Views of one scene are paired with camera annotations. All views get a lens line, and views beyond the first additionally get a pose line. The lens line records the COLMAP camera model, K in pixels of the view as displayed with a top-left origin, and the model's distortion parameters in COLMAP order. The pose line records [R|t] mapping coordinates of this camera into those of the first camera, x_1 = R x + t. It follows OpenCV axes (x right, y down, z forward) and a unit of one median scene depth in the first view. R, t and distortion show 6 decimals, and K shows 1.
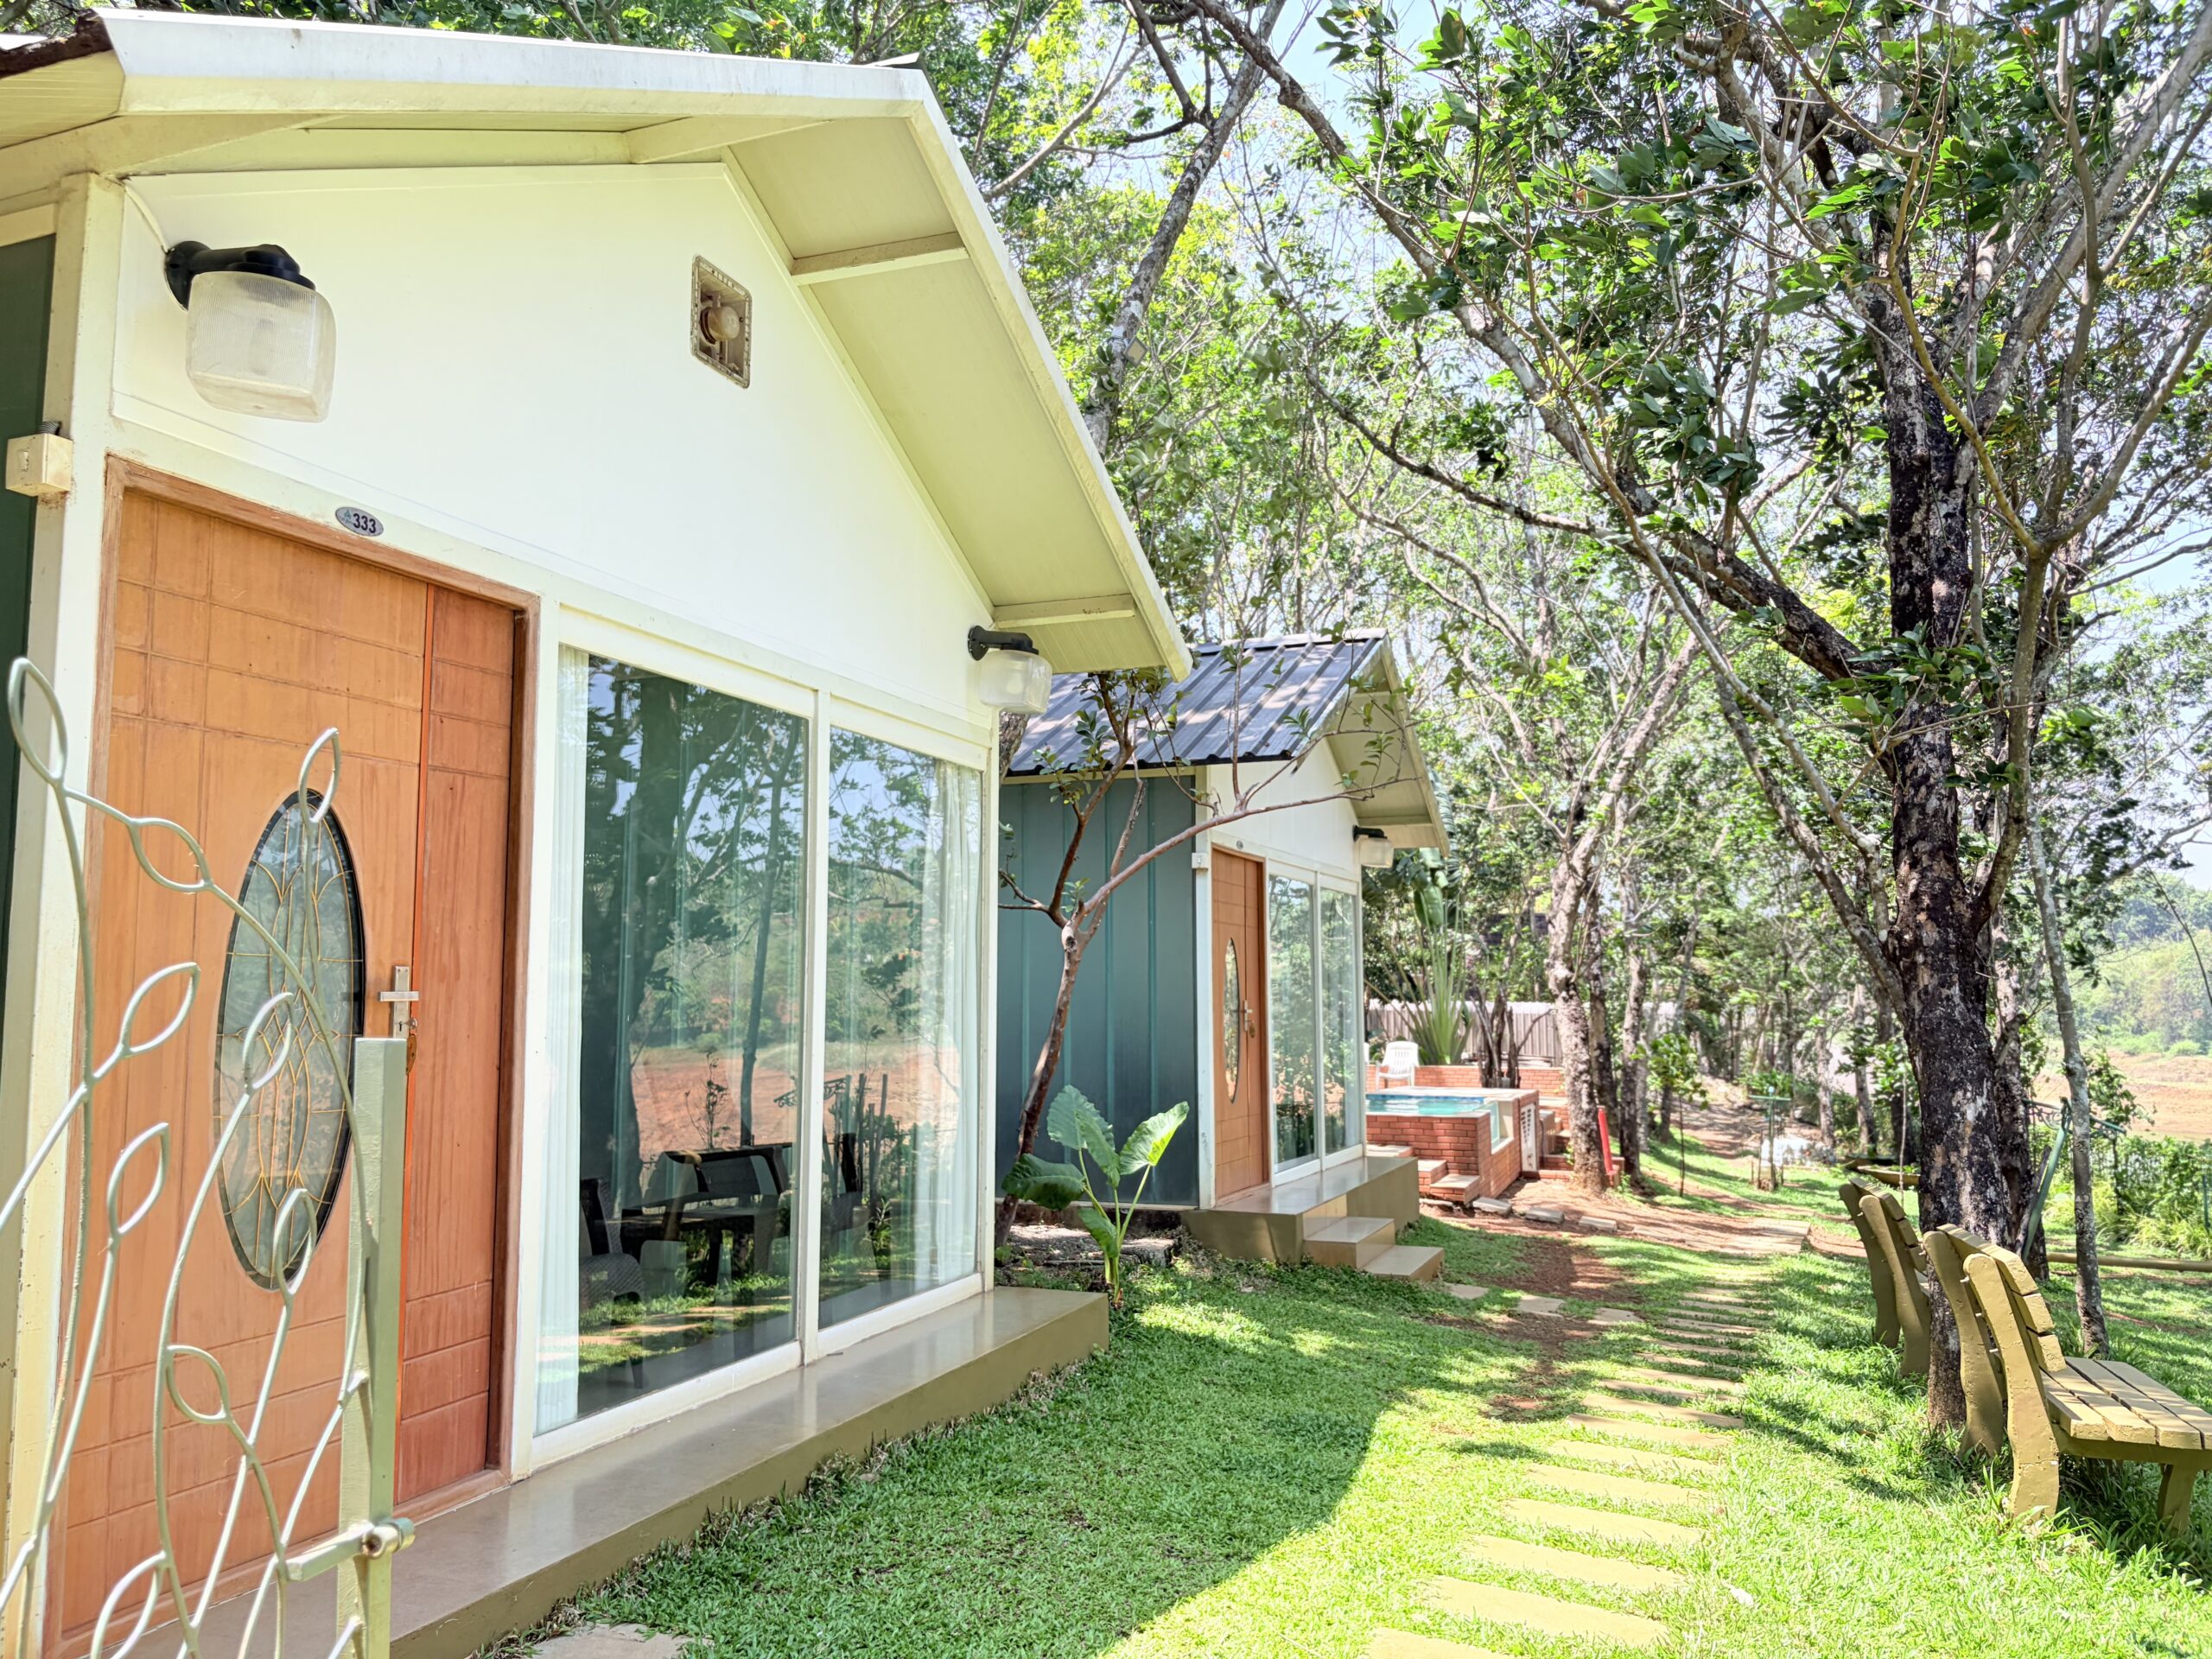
lens RADIAL K [[1673.9, 0, 1109.4], [0, 1673.9, 835.3], [0, 0, 1]] dist [0.031645, -0.026196]
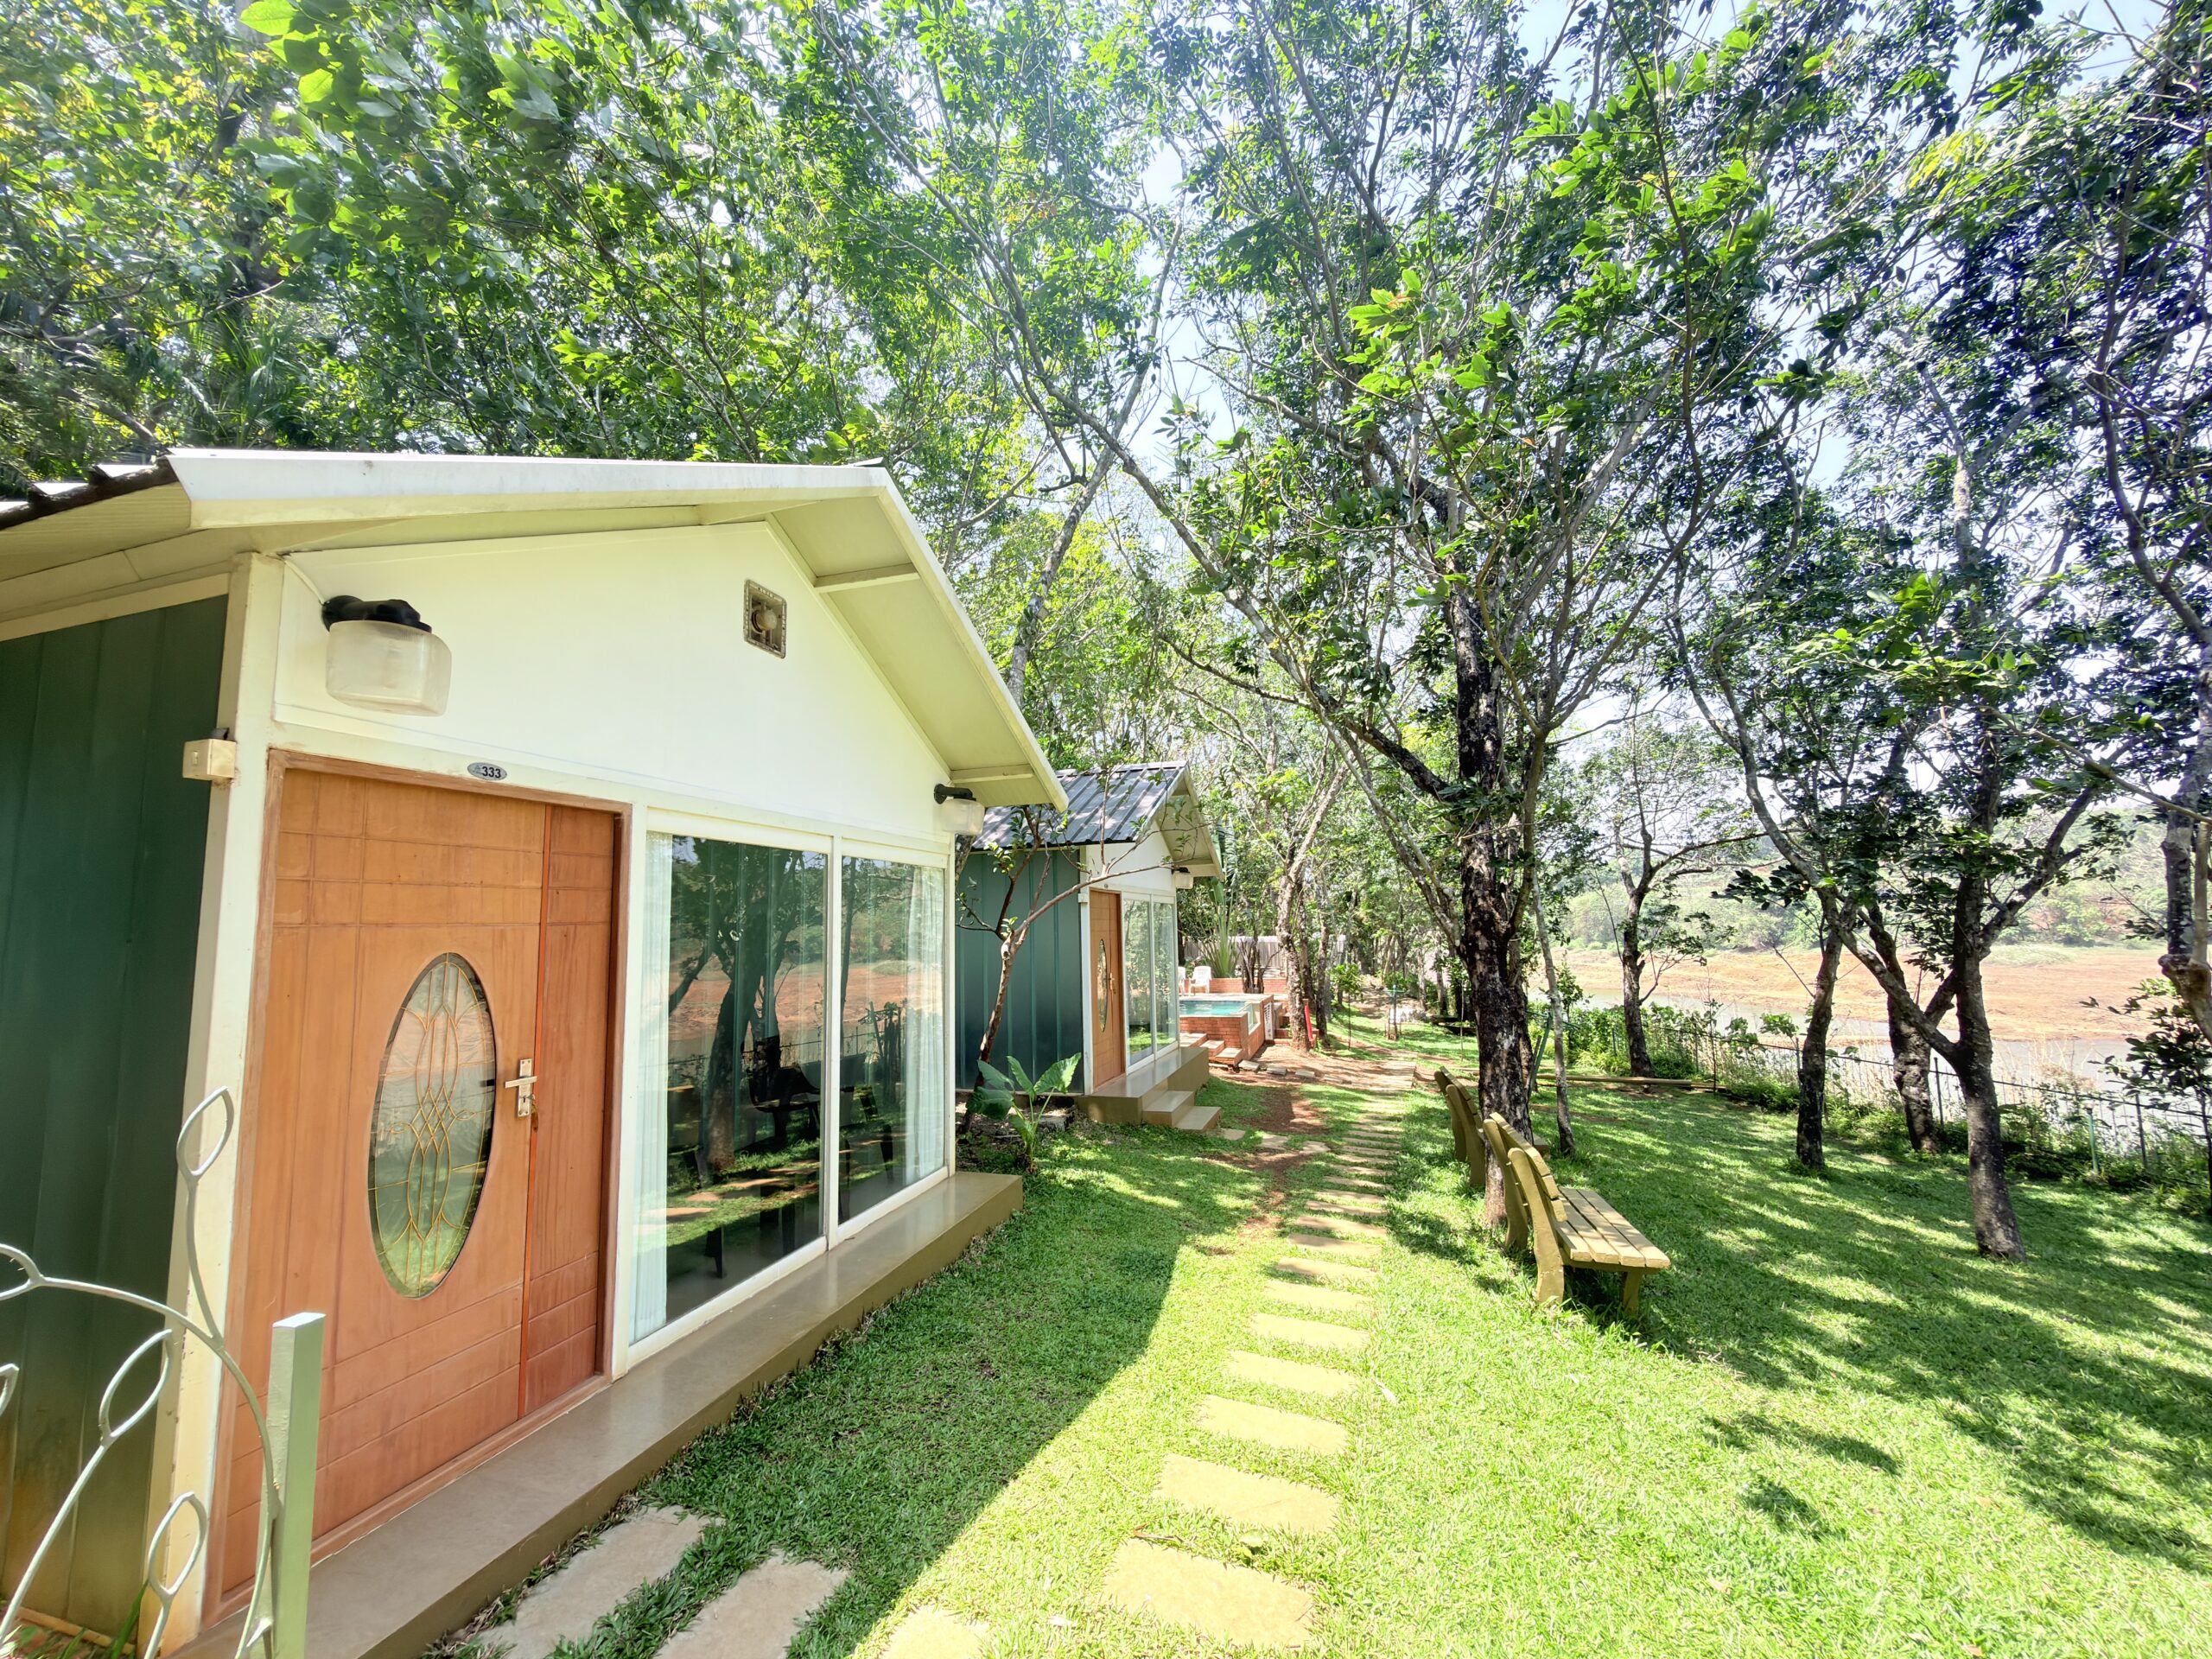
lens RADIAL K [[881.1, 0, 1099.5], [0, 881.1, 843.6], [0, 0, 1]] dist [0.002037, -0.000310]
pose [[0.998440, -0.011424, 0.054650, 0.039132], [0.011492, 0.999934, -0.000940, -0.075871], [-0.054636, 0.001567, 0.998505, 0.118600]]
